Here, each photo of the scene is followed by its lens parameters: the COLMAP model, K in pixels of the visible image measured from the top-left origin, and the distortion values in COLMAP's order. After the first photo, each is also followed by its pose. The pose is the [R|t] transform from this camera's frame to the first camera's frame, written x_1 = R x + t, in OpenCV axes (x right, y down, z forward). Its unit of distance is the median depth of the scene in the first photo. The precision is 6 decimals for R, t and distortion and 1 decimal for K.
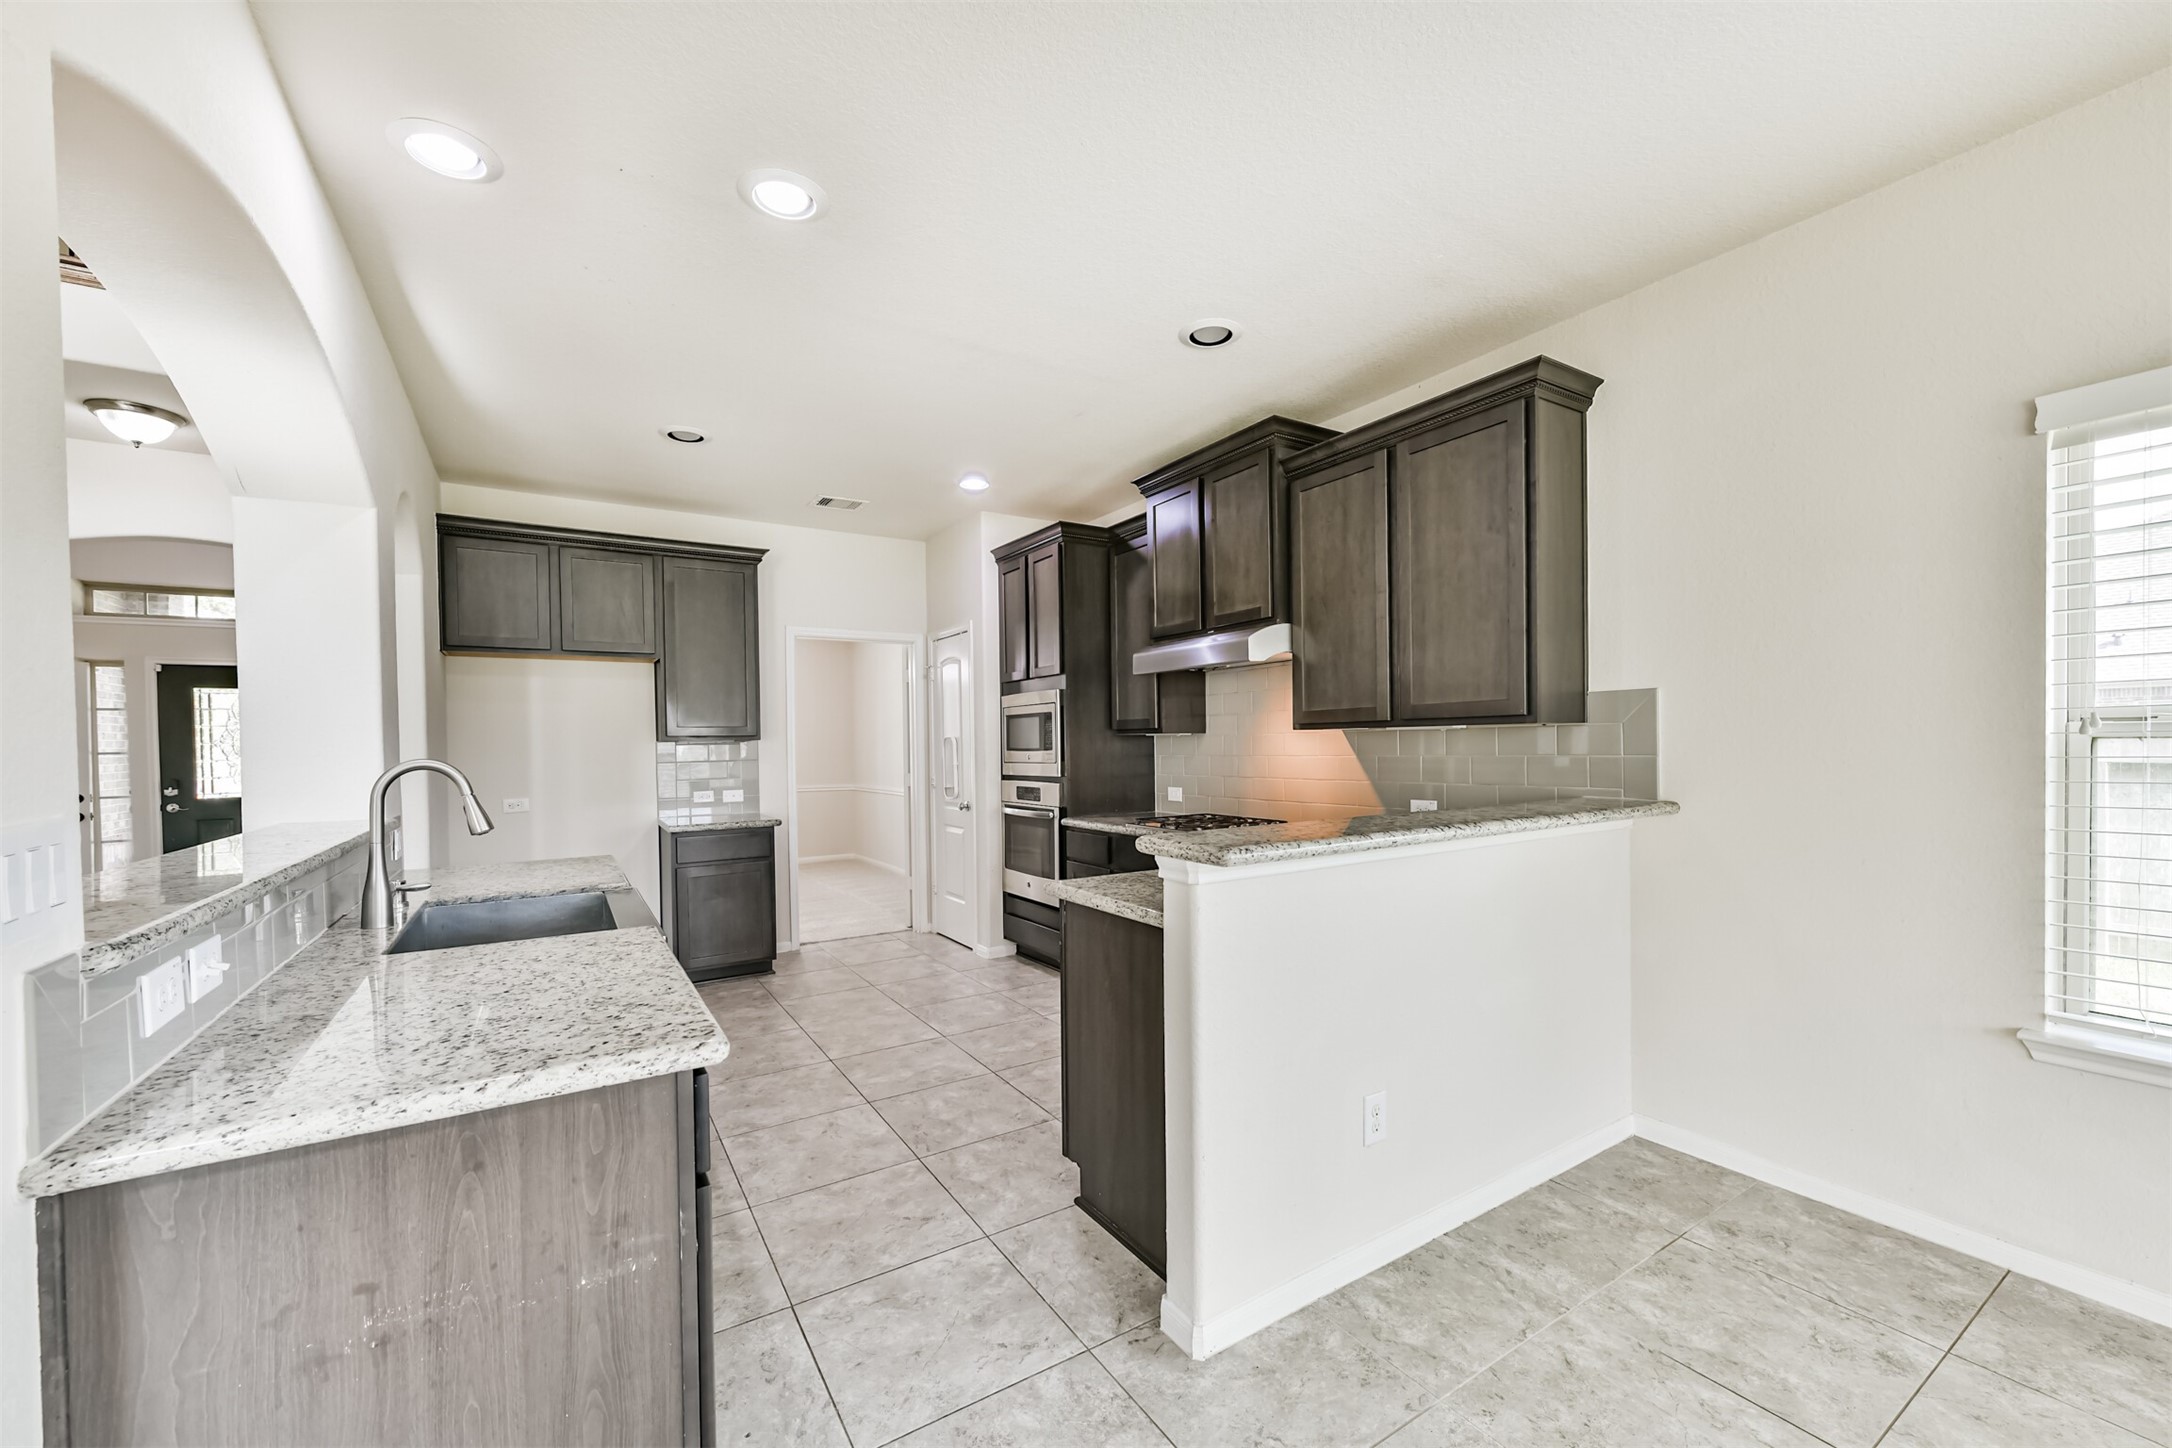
lens RADIAL K [[845.7, 0, 1094.5], [0, 845.7, 744.3], [0, 0, 1]] dist [0.001340, 0.000239]
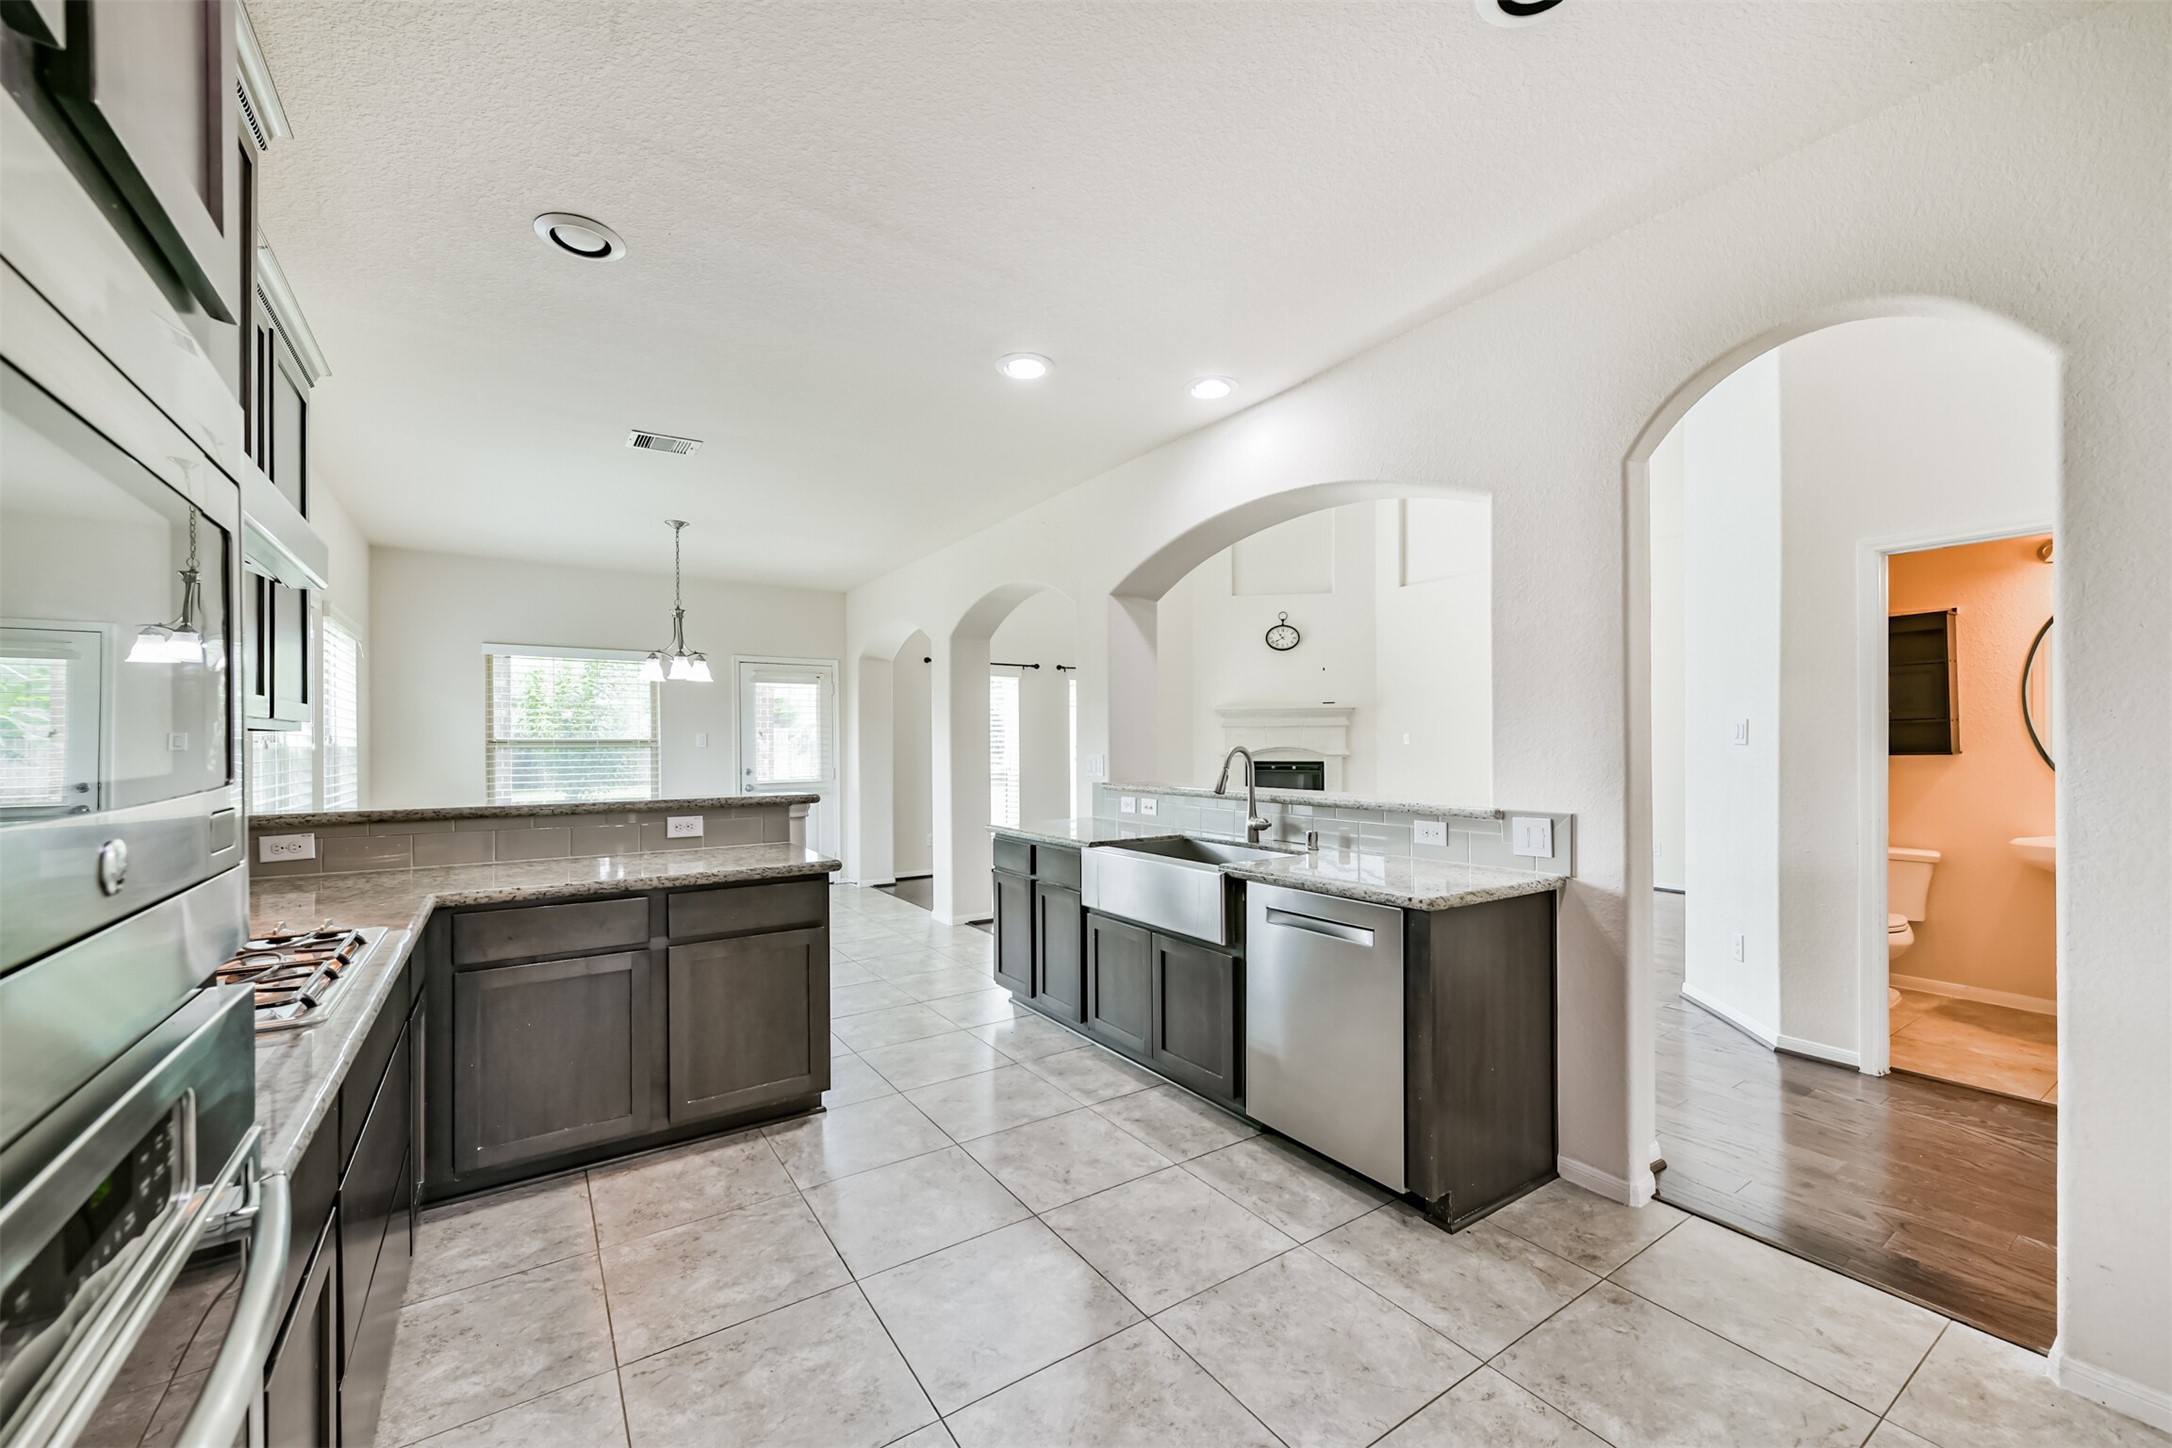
lens RADIAL K [[845.7, 0, 1094.5], [0, 845.7, 744.3], [0, 0, 1]] dist [0.001340, 0.000239]
pose [[-0.999349, 0.019211, -0.030541, -0.297791], [0.019170, 0.999815, 0.001657, 0.005980], [0.030567, 0.001071, -0.999532, 1.716782]]
